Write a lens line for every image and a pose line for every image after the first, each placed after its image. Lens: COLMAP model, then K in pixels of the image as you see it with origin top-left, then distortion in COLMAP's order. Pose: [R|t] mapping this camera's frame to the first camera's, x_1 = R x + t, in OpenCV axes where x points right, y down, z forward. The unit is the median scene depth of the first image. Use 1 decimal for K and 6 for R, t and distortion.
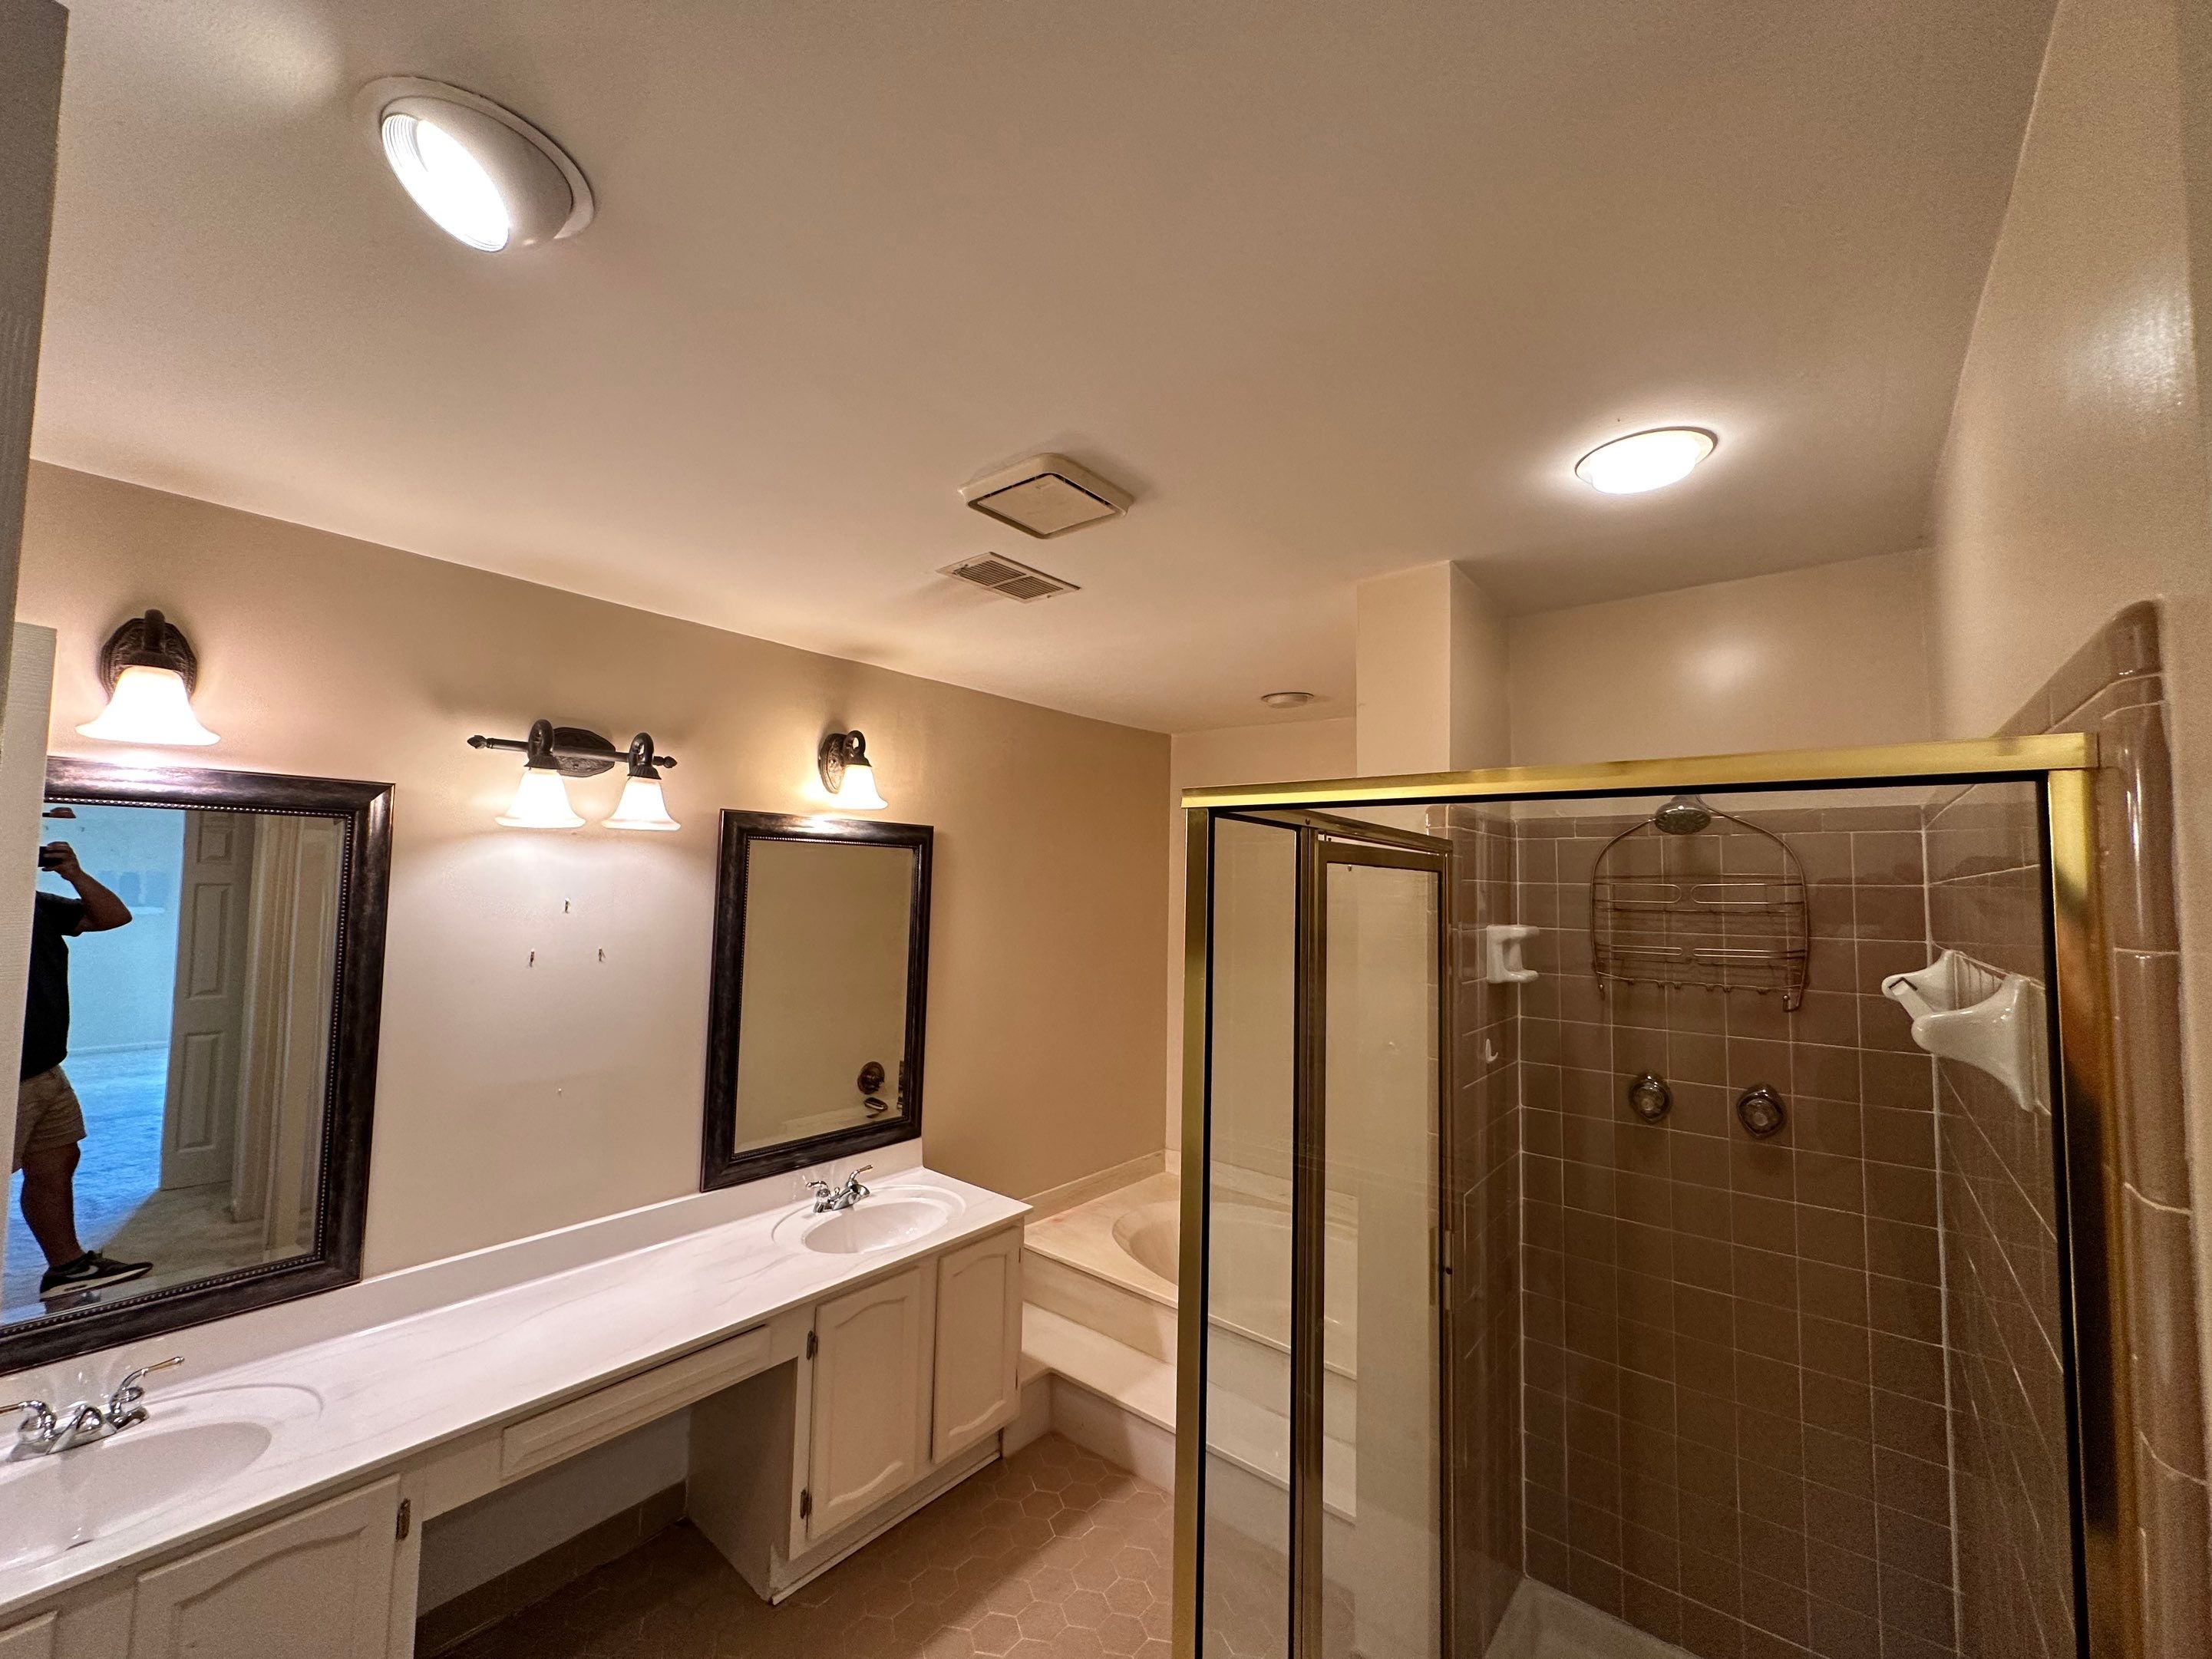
lens RADIAL K [[876.2, 0, 1108.7], [0, 876.2, 829.6], [0, 0, 1]] dist [-0.010993, 0.001129]
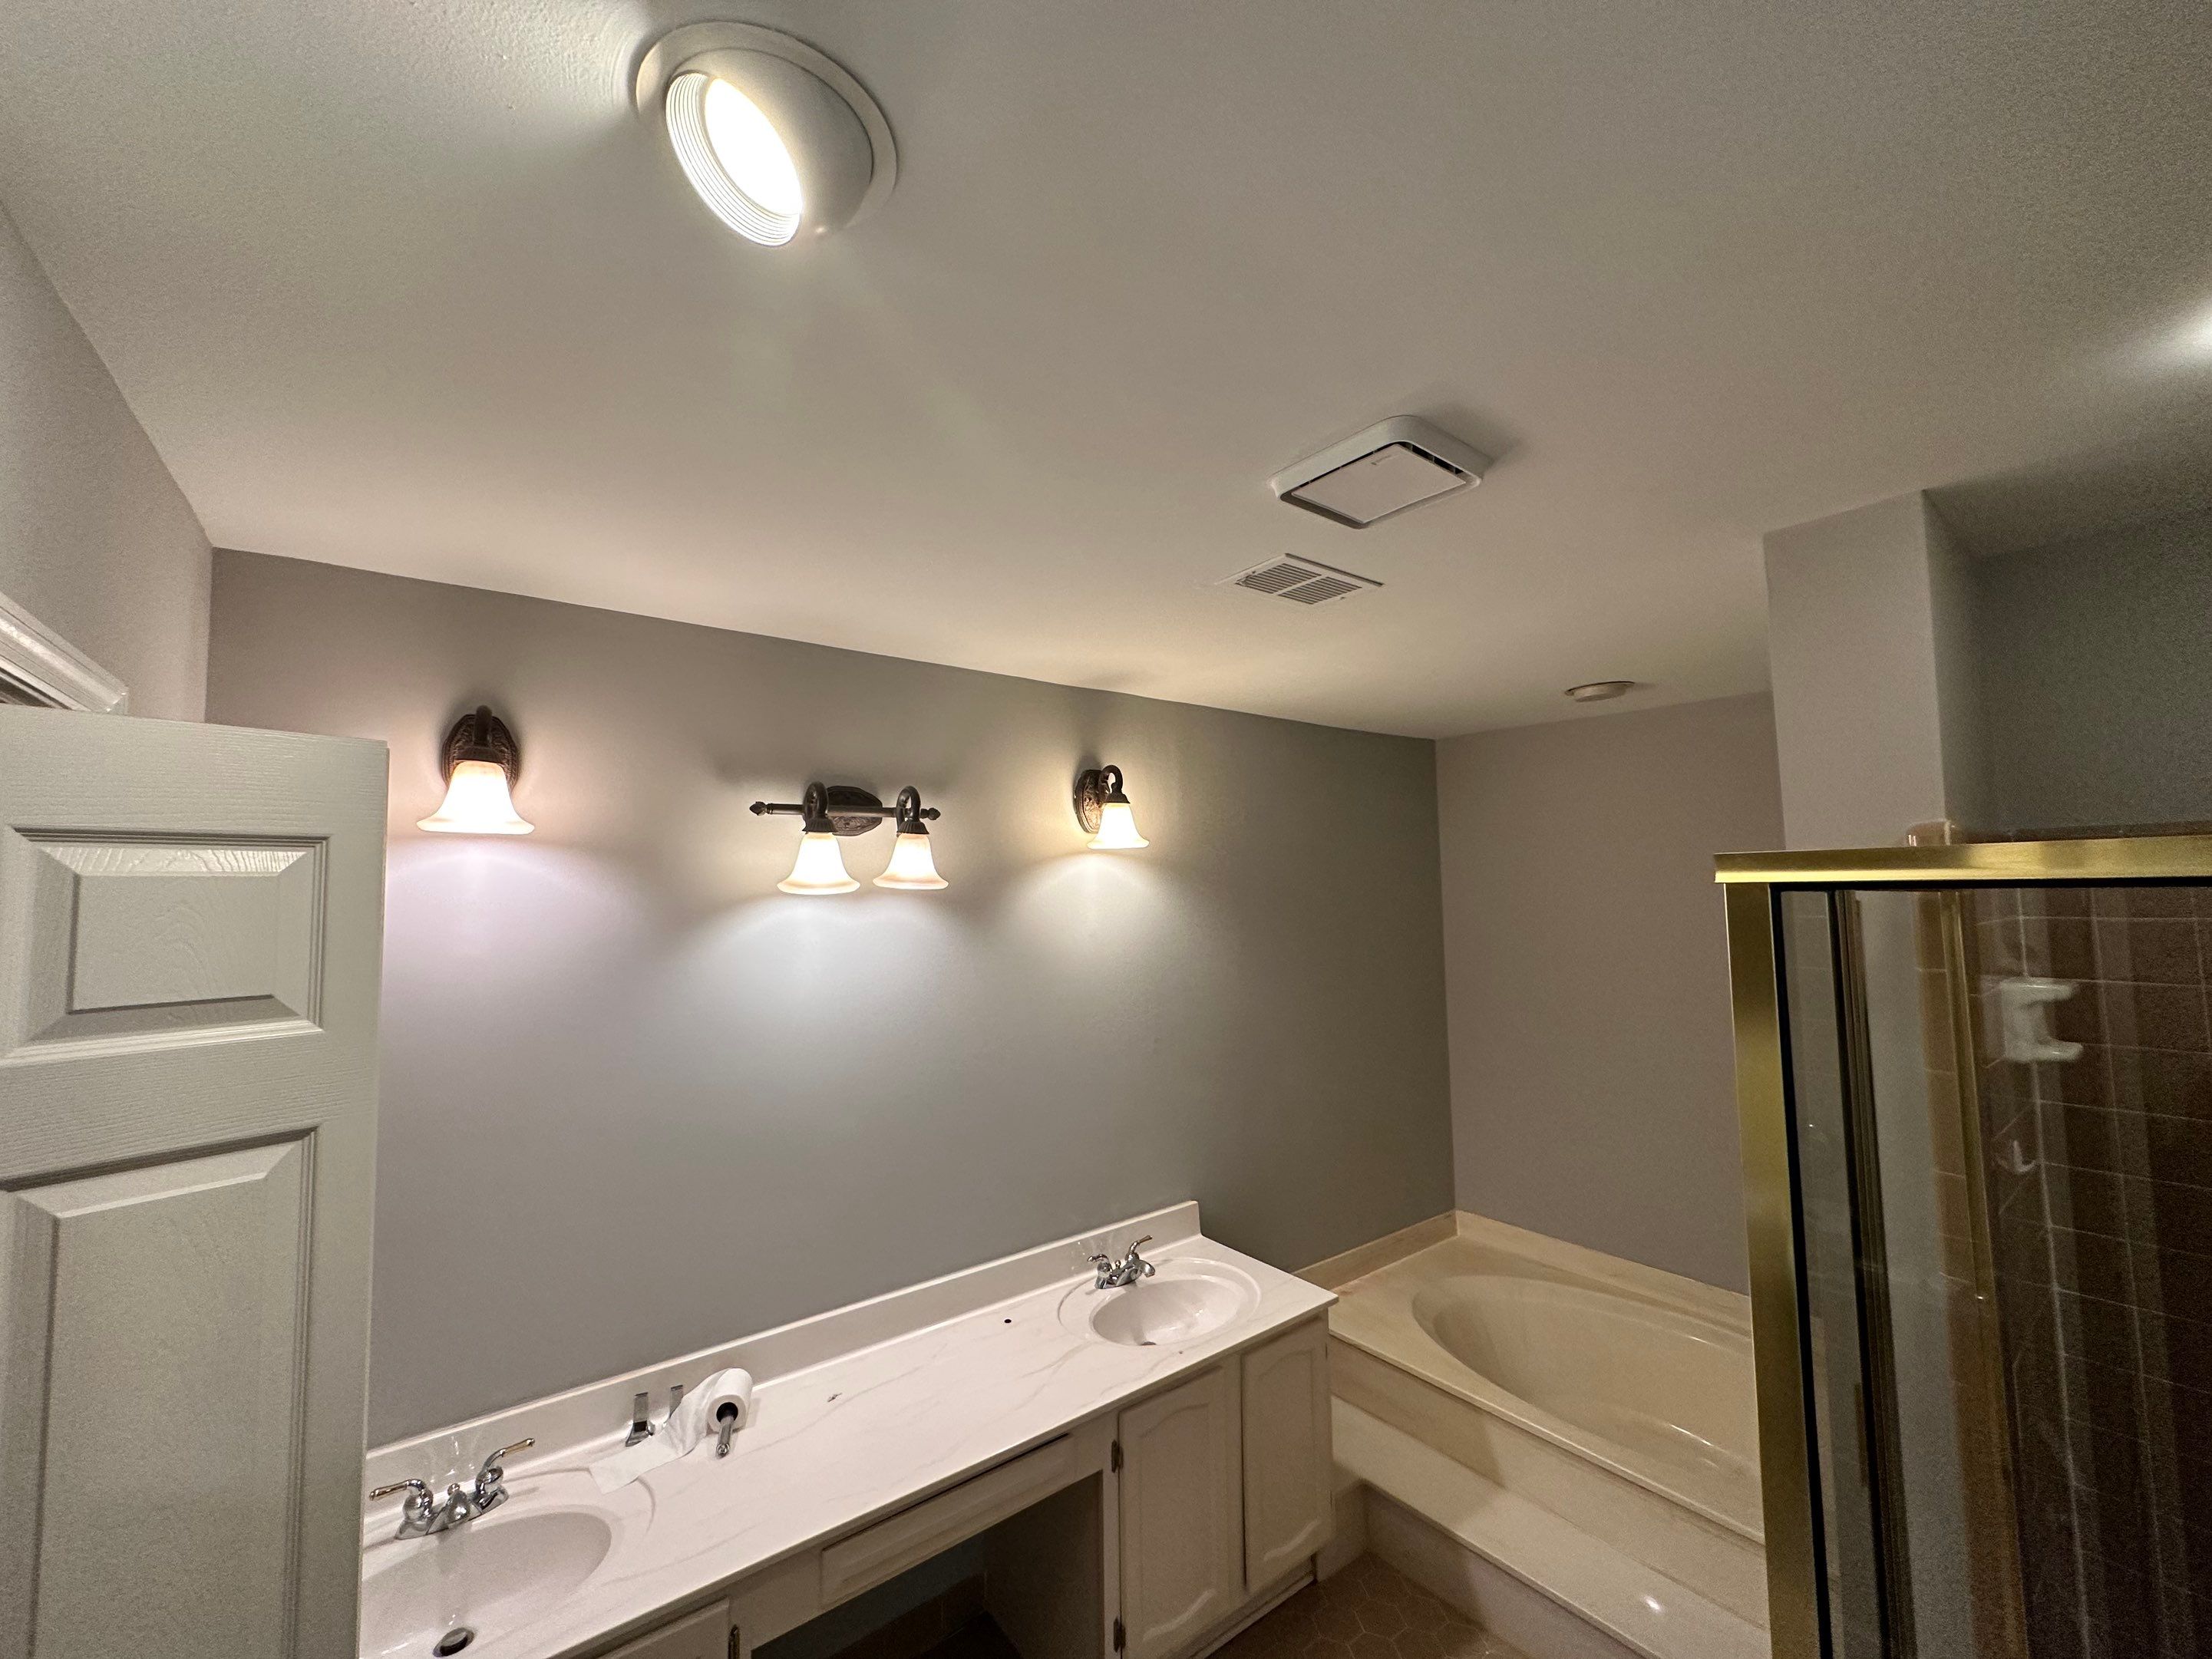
lens RADIAL K [[876.2, 0, 1104.6], [0, 876.2, 830.5], [0, 0, 1]] dist [-0.010993, 0.001129]
pose [[0.972362, -0.050360, -0.227985, -0.114754], [0.048532, 0.998729, -0.013621, -0.041759], [0.228381, 0.002180, 0.973569, 0.120826]]
